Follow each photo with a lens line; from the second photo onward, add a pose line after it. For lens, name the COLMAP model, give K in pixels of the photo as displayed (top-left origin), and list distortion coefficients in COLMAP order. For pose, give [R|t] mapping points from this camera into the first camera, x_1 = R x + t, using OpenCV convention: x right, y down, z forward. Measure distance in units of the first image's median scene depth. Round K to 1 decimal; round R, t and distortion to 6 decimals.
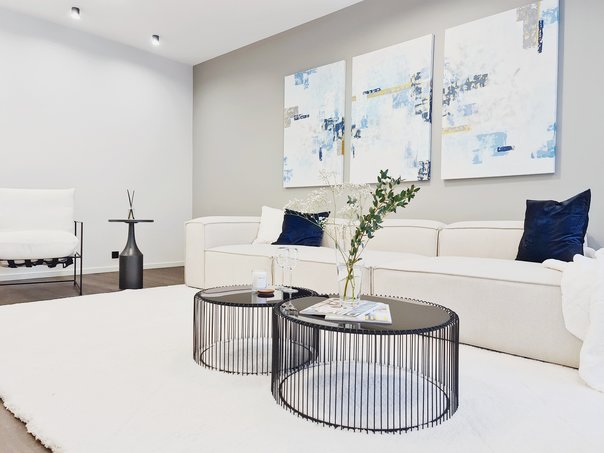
lens RADIAL K [[434.2, 0, 298.4], [0, 434.2, 228.9], [0, 0, 1]] dist [0.028767, -0.012653]
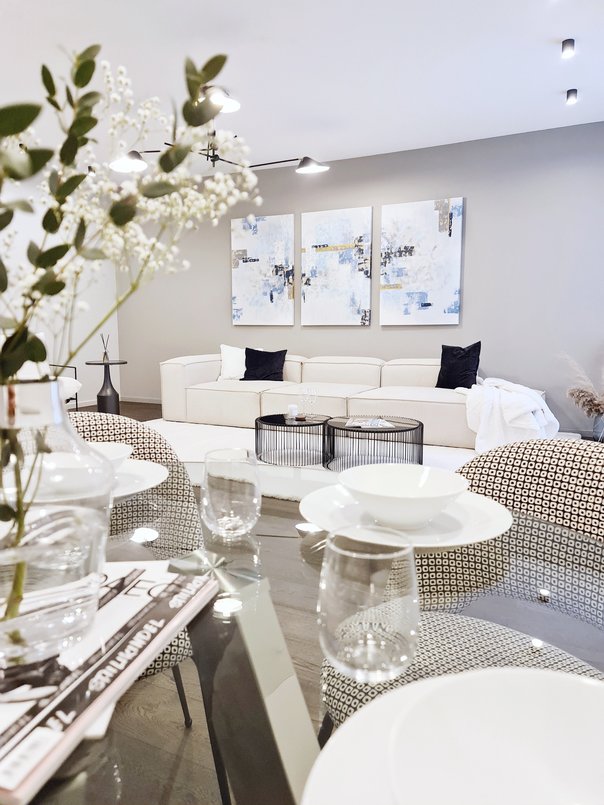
lens RADIAL K [[578.6, 0, 304.3], [0, 578.6, 400.8], [0, 0, 1]] dist [0.028767, -0.012653]
pose [[0.953075, -0.051083, 0.298394, -0.385297], [0.019040, 0.993824, 0.109324, -0.079620], [-0.302135, -0.098513, 0.948161, -0.543490]]
